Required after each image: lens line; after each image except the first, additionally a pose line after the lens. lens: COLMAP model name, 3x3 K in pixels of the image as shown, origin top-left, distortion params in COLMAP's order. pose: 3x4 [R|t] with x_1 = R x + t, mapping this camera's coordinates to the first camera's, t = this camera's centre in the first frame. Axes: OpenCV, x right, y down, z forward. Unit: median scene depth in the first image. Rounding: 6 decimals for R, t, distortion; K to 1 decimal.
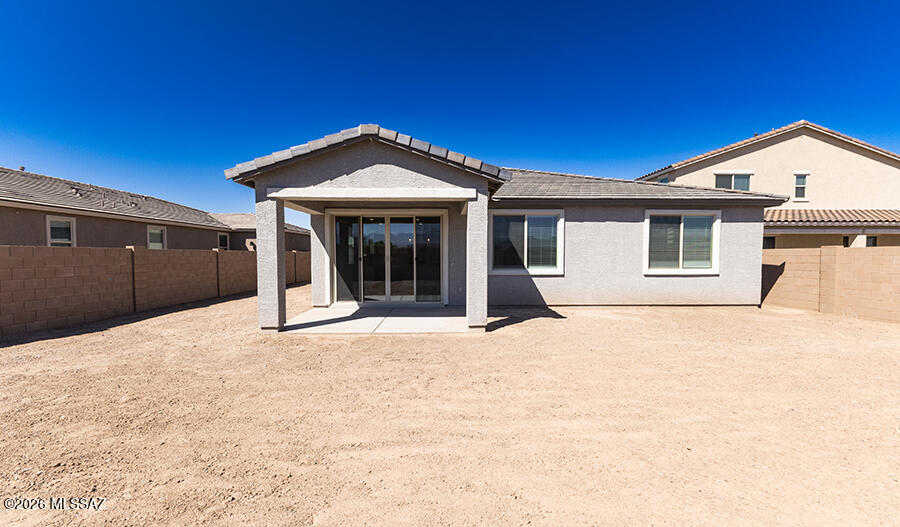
lens RADIAL K [[384.9, 0, 450.3], [0, 384.9, 267.9], [0, 0, 1]] dist [0.010862, -0.002434]
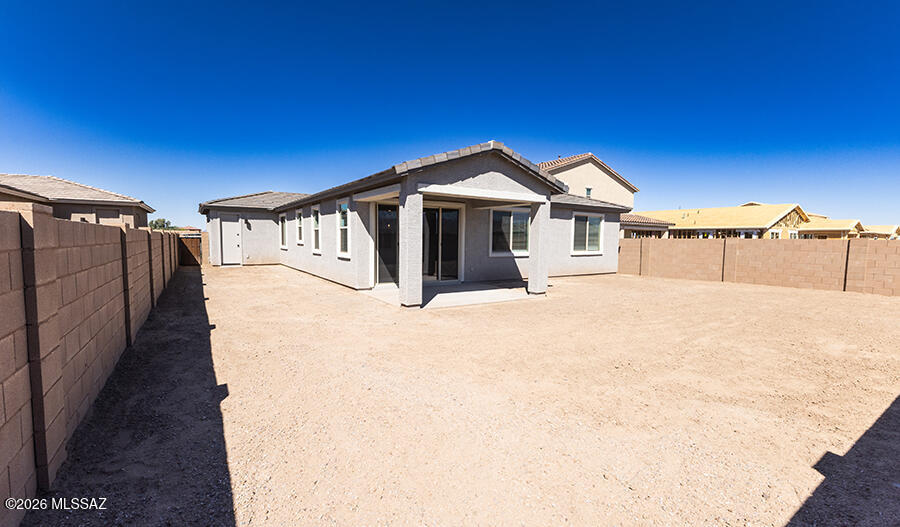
lens RADIAL K [[384.9, 0, 448.2], [0, 384.9, 264.3], [0, 0, 1]] dist [0.010862, -0.002434]
pose [[0.851883, -0.025349, 0.523119, -0.688525], [0.006564, 0.999266, 0.037733, -0.006099], [-0.523692, -0.028710, 0.851424, -0.018124]]
